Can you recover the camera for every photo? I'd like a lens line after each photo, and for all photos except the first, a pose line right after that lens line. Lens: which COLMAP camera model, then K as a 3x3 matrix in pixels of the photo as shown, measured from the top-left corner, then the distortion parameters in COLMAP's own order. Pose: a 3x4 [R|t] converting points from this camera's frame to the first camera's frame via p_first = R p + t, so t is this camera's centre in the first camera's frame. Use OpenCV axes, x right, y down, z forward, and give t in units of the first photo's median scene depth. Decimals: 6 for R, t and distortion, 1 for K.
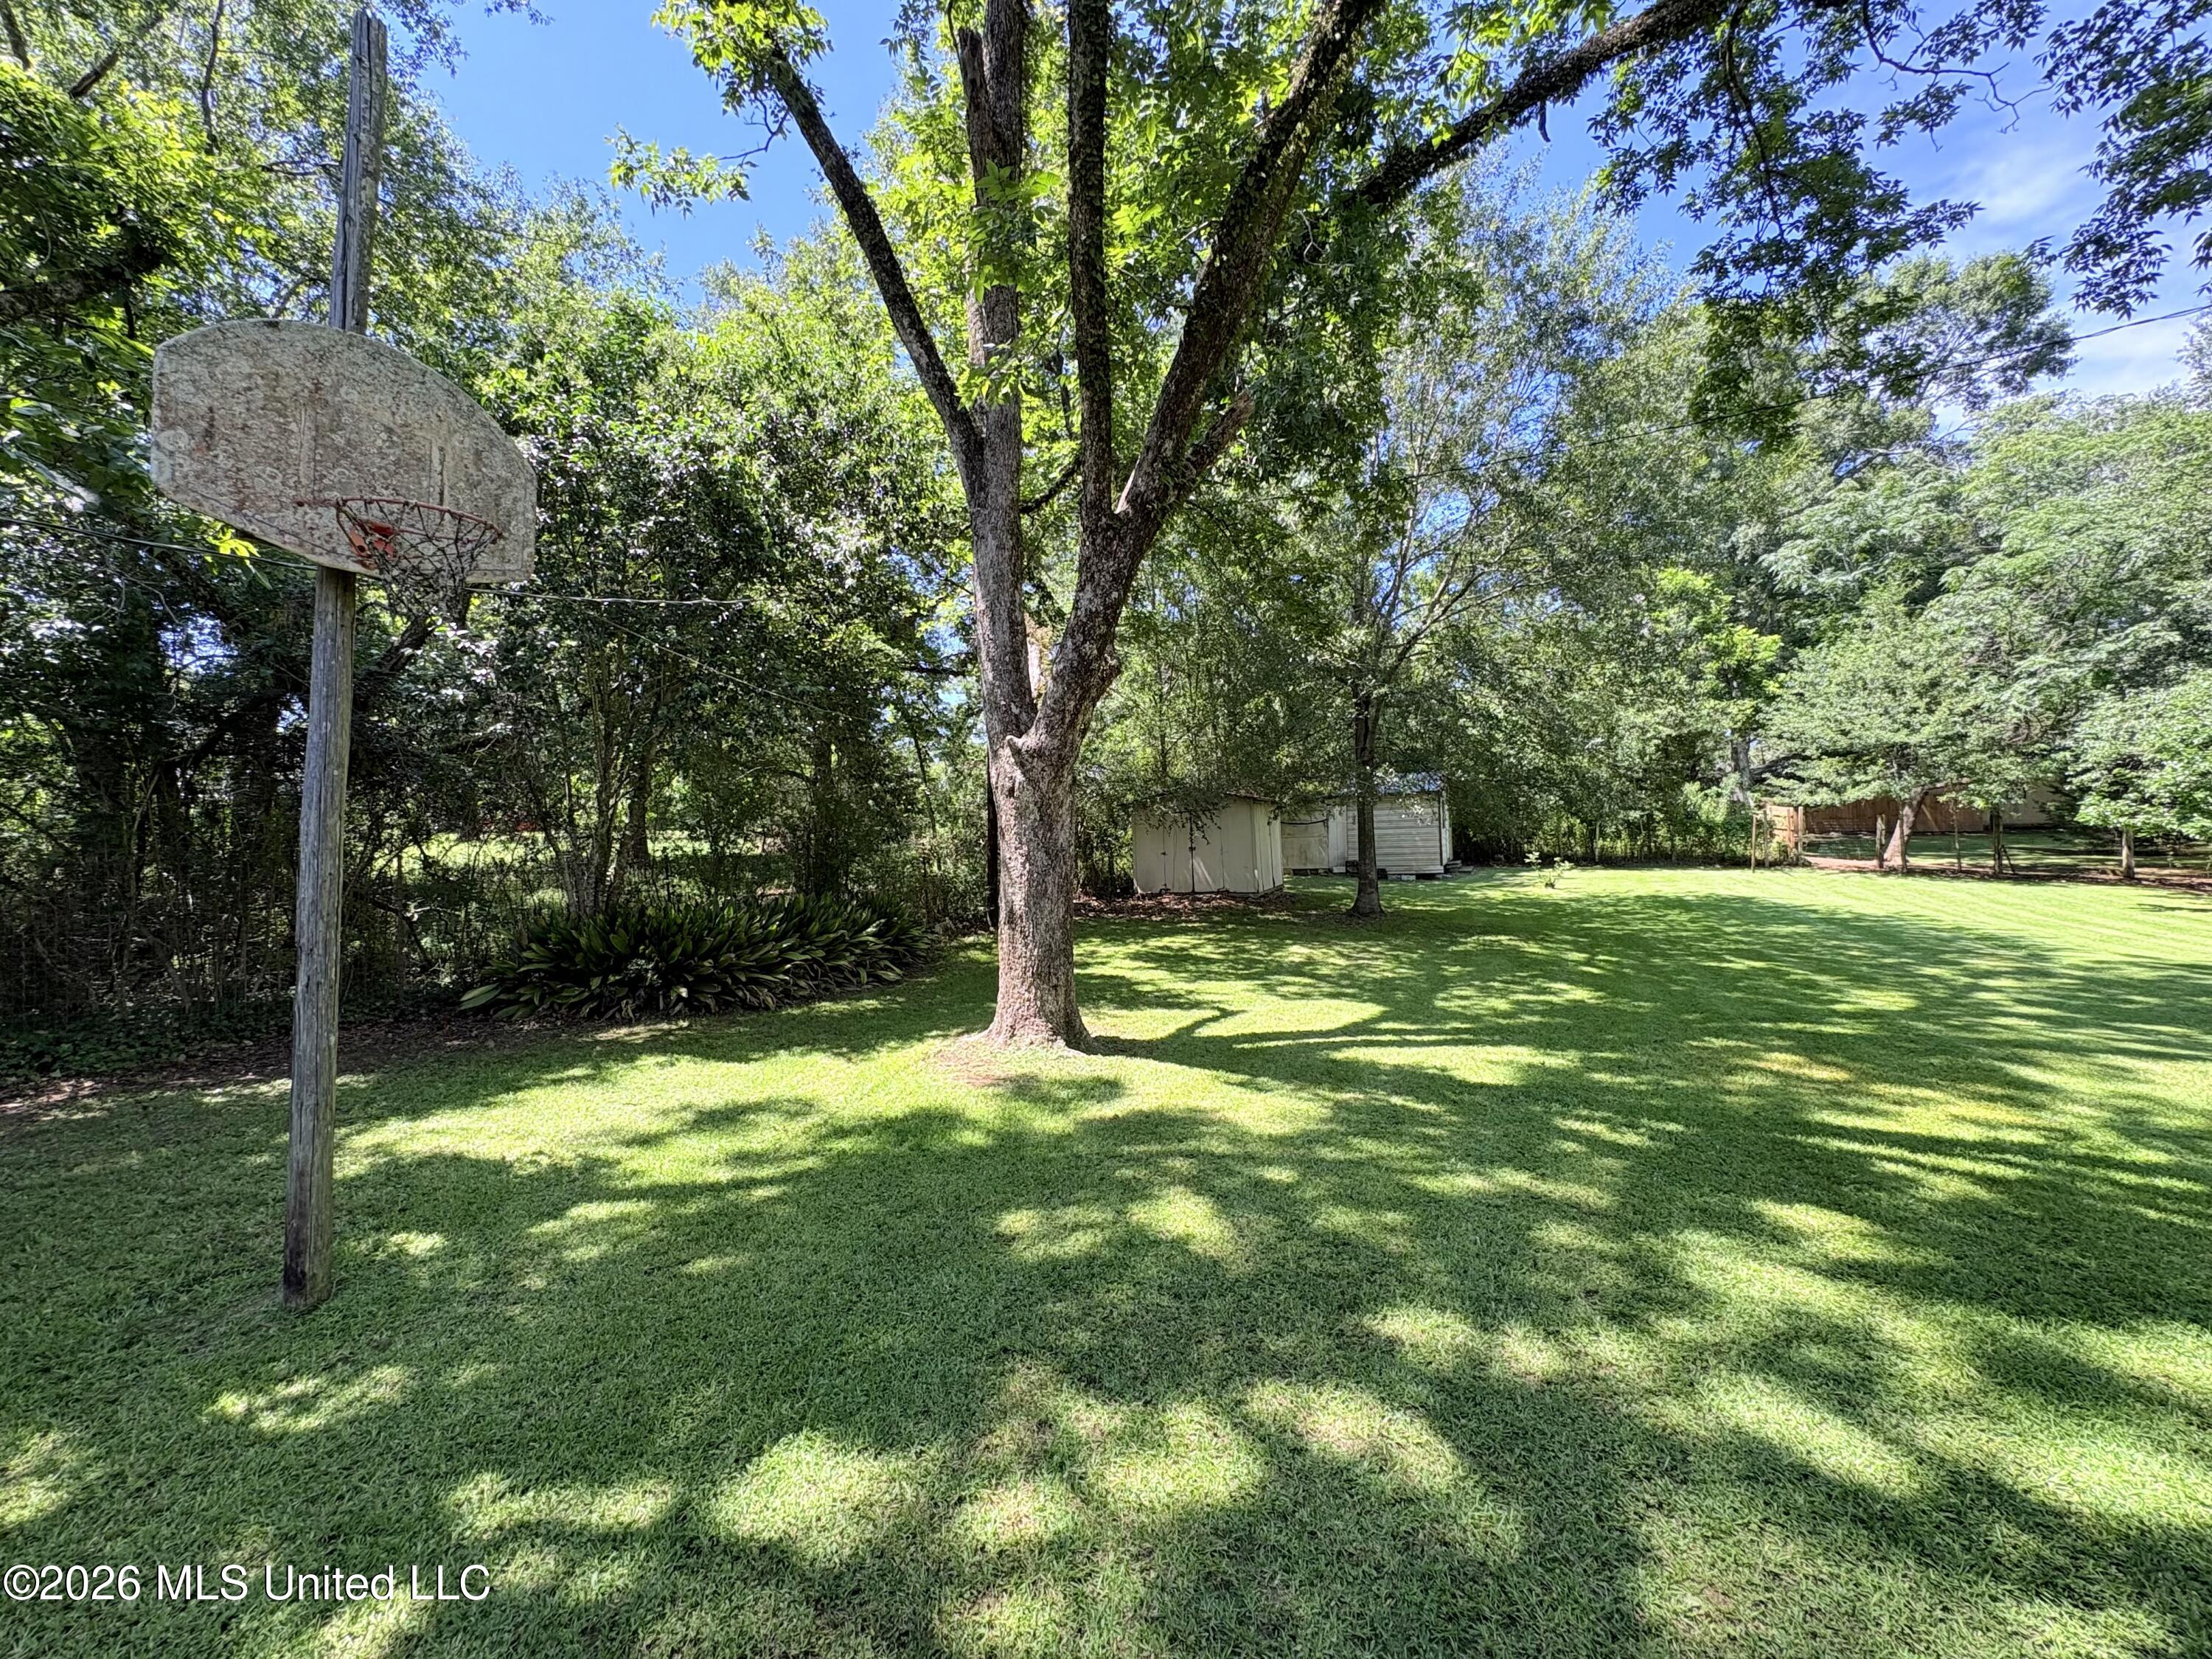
lens RADIAL K [[883.1, 0, 1104.5], [0, 883.1, 827.9], [0, 0, 1]] dist [-0.000394, 0.000258]
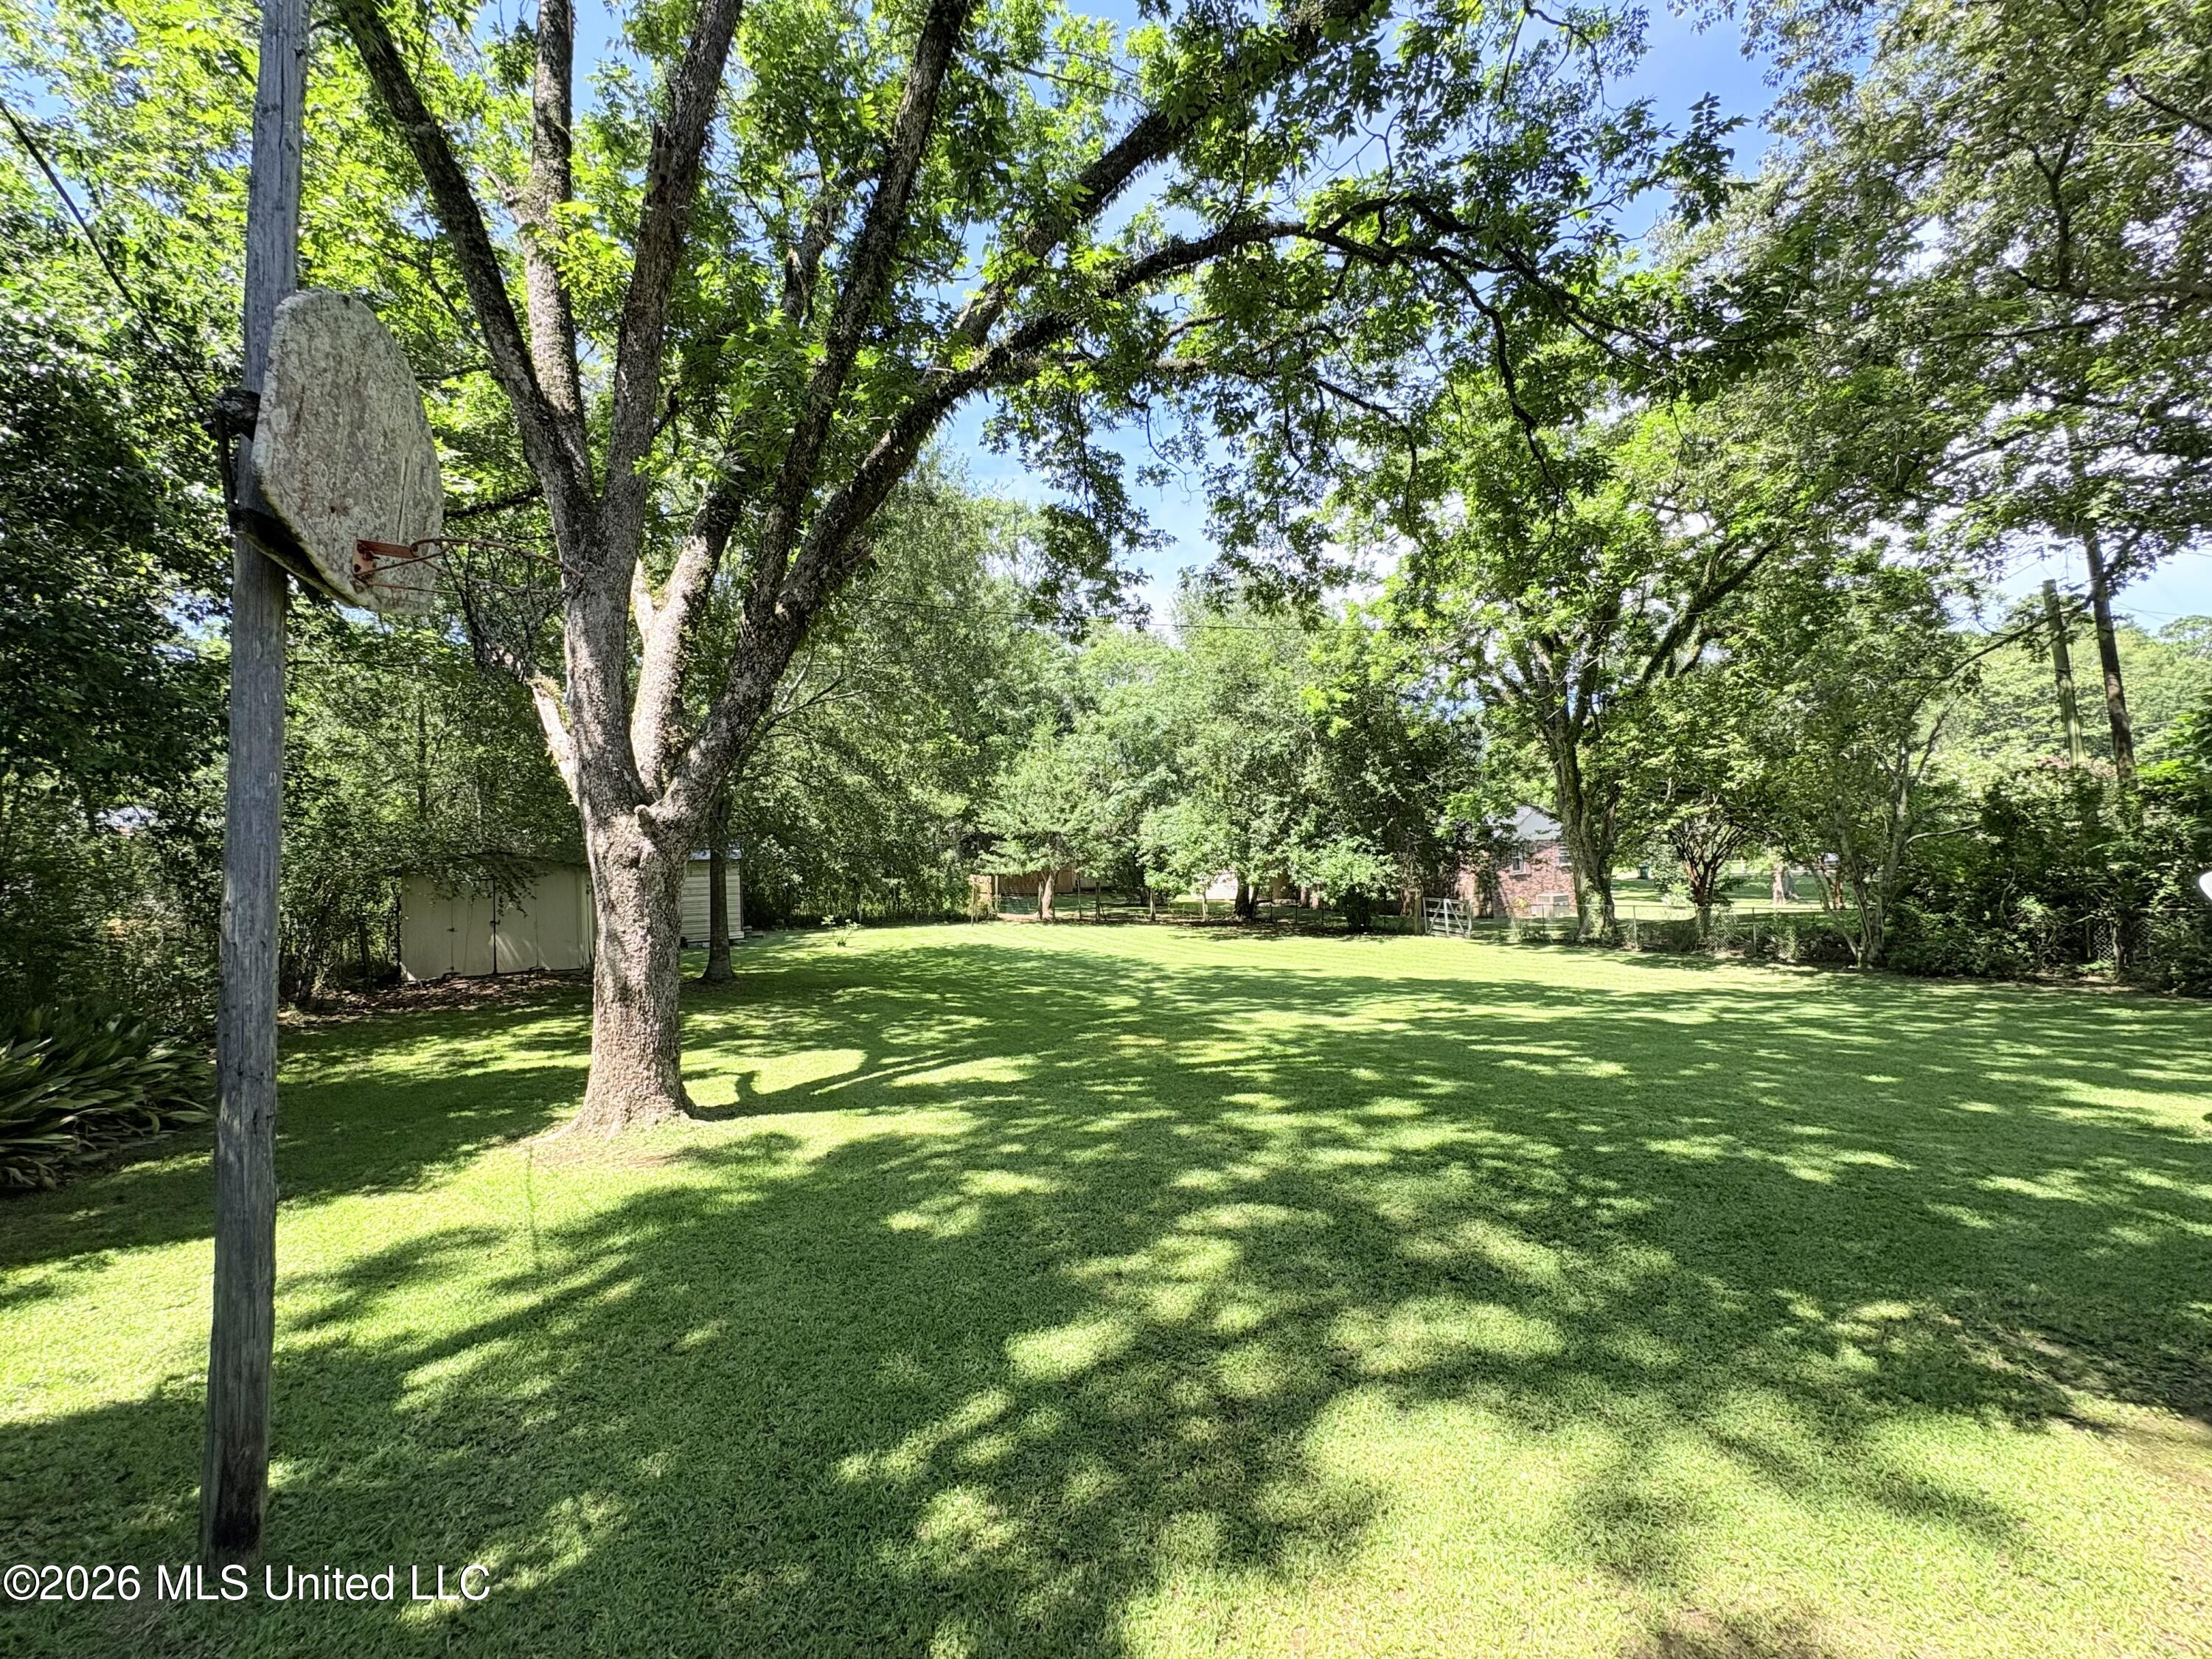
lens RADIAL K [[883.1, 0, 1104.5], [0, 883.1, 827.9], [0, 0, 1]] dist [-0.000394, 0.000258]
pose [[0.656427, 0.044826, 0.753056, -0.369194], [0.011470, 0.997525, -0.069377, -0.004078], [-0.754302, 0.054178, 0.654288, -0.017048]]
